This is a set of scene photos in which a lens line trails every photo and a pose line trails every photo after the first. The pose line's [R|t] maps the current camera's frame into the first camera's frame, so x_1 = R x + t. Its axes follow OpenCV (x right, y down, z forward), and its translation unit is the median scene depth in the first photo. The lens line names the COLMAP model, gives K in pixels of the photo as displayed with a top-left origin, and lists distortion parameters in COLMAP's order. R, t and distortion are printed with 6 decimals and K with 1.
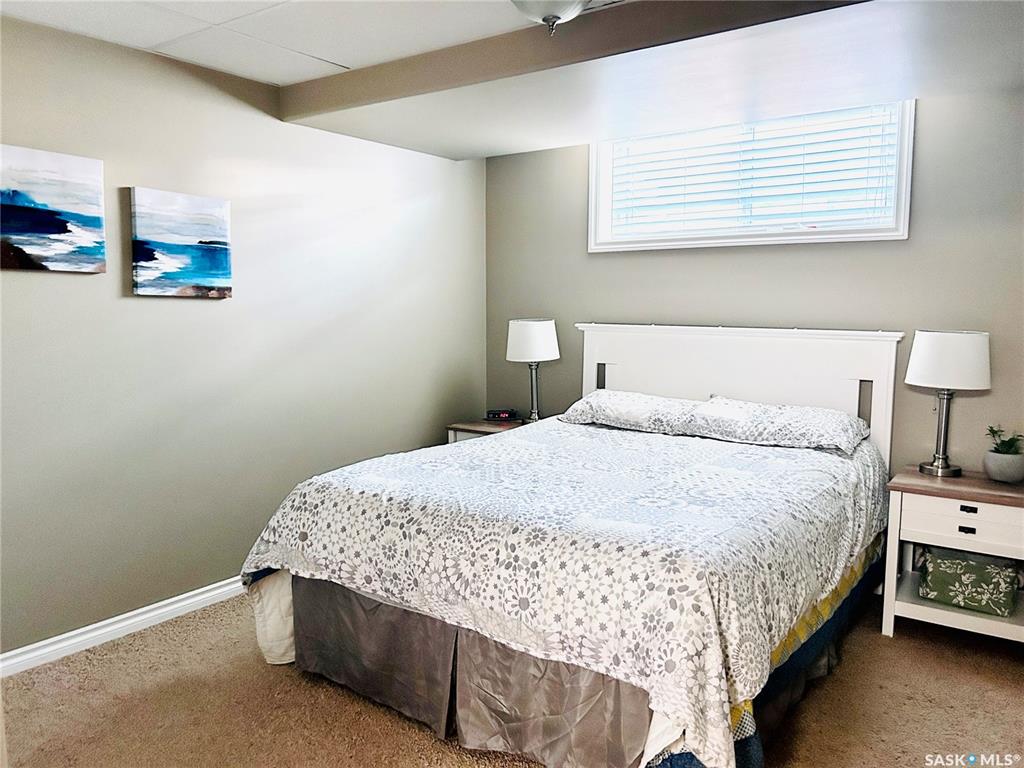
lens RADIAL K [[778.9, 0, 510.7], [0, 778.9, 383.7], [0, 0, 1]] dist [0.054399, -0.052505]
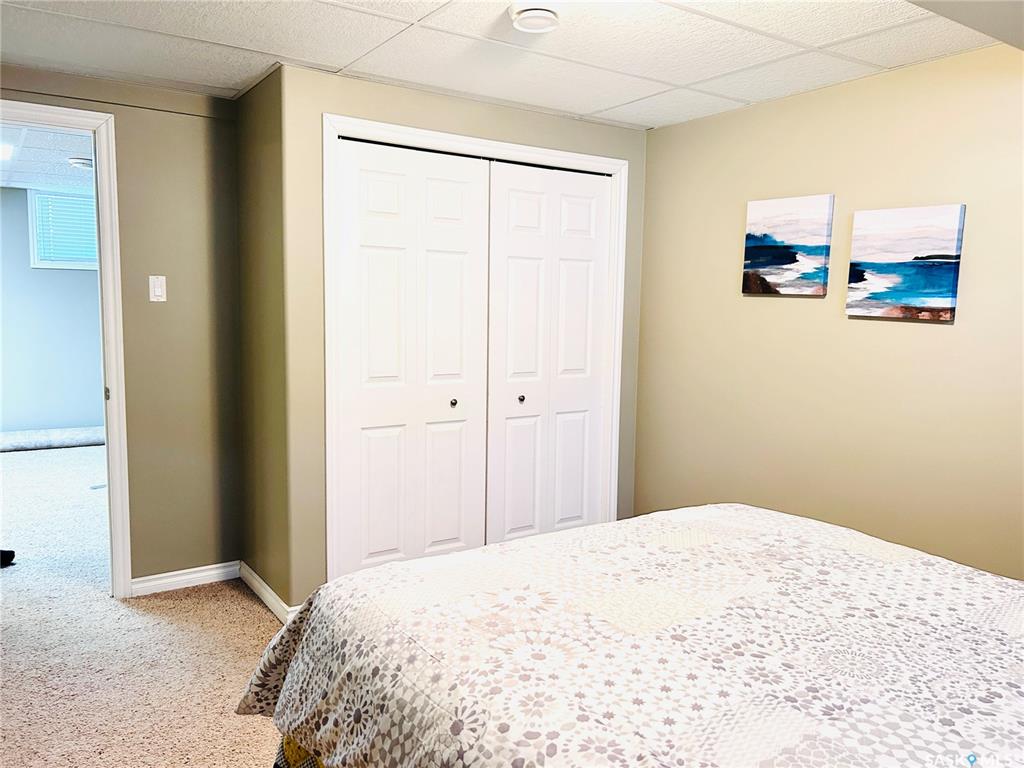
lens RADIAL K [[778.9, 0, 510.2], [0, 778.9, 386.5], [0, 0, 1]] dist [0.054399, -0.052505]
pose [[-0.368964, 0.085988, -0.925458, 0.645191], [-0.128630, 0.981405, 0.142469, -0.108267], [0.920500, 0.171608, -0.351042, 0.946456]]
